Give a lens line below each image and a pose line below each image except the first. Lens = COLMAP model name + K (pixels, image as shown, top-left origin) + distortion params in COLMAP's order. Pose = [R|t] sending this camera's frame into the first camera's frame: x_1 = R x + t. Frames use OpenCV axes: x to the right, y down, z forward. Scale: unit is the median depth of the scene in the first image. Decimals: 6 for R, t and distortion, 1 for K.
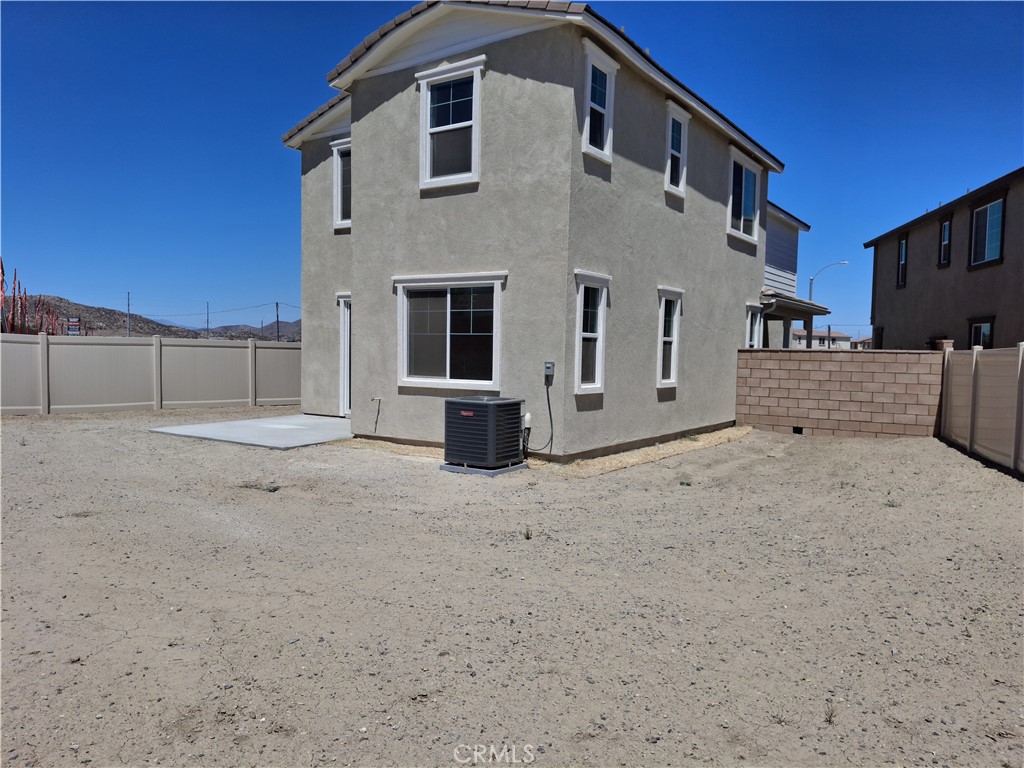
lens RADIAL K [[755.3, 0, 507.3], [0, 755.3, 388.6], [0, 0, 1]] dist [0.113612, -0.222306]
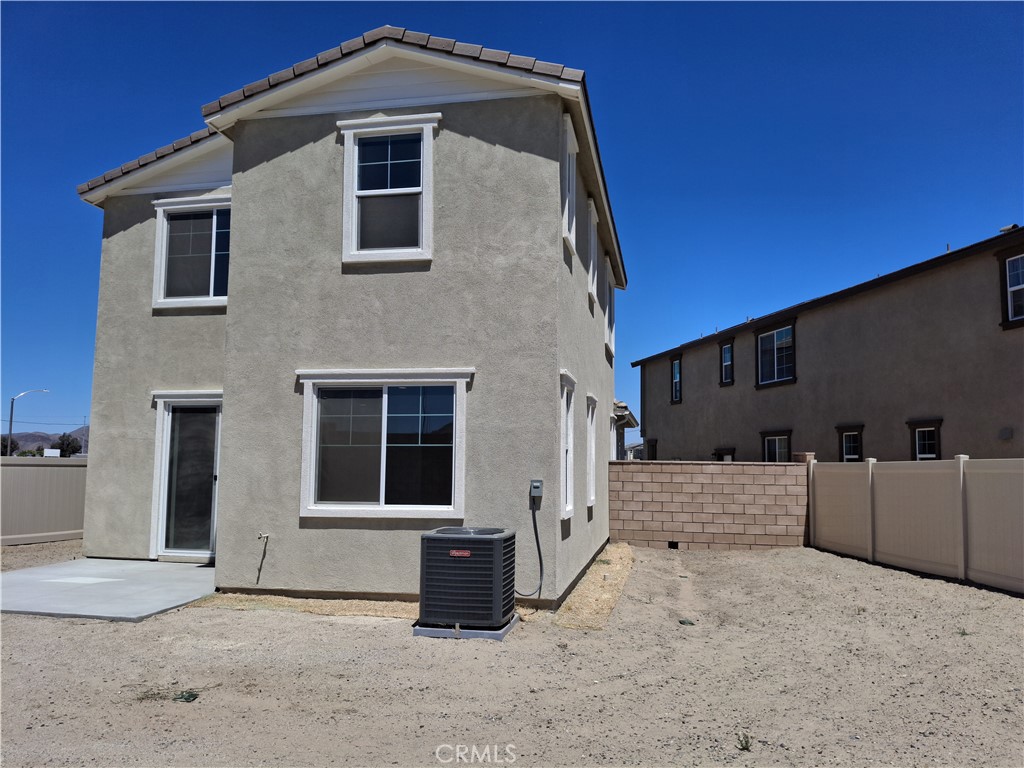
lens RADIAL K [[744.7, 0, 514.8], [0, 744.7, 396.1], [0, 0, 1]] dist [0.153108, -0.325093]
pose [[0.921810, 0.025481, 0.386803, -0.242607], [0.027554, 0.991006, -0.130949, -0.018114], [-0.386660, 0.131368, 0.912818, 0.238042]]
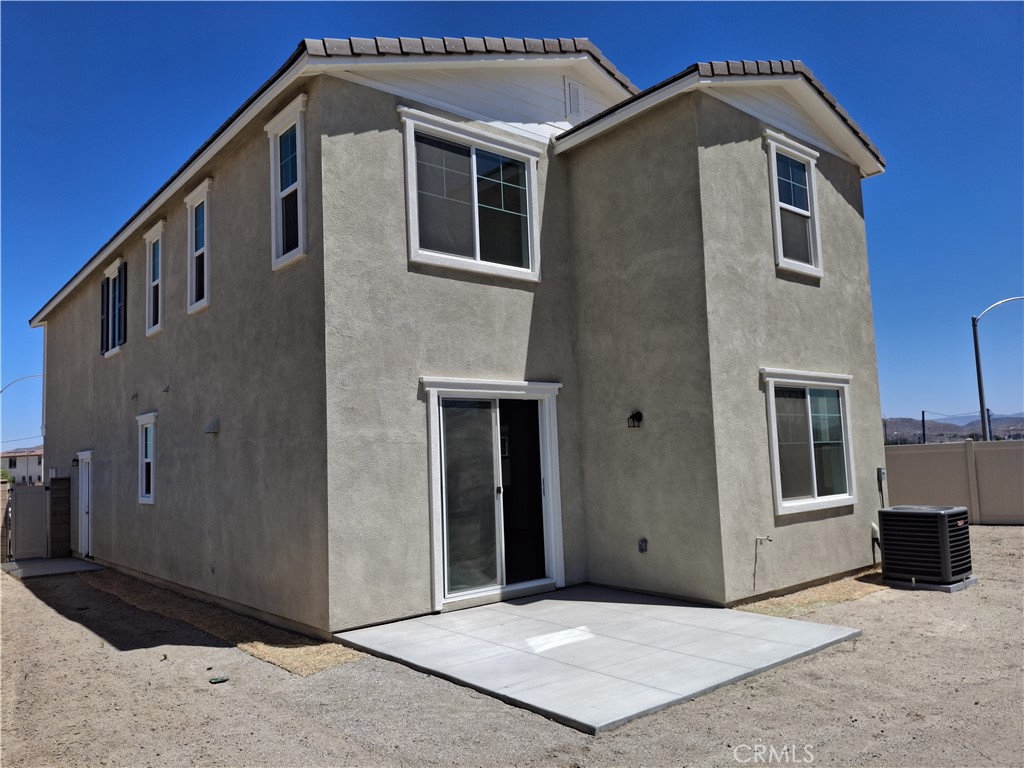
lens RADIAL K [[759.0, 0, 475.6], [0, 759.0, 386.1], [0, 0, 1]] dist [0.004000, -0.070374]
pose [[0.292558, 0.060857, 0.954309, -0.952346], [0.089954, 0.991796, -0.090824, -0.088724], [-0.952007, 0.112415, 0.284683, 1.070139]]
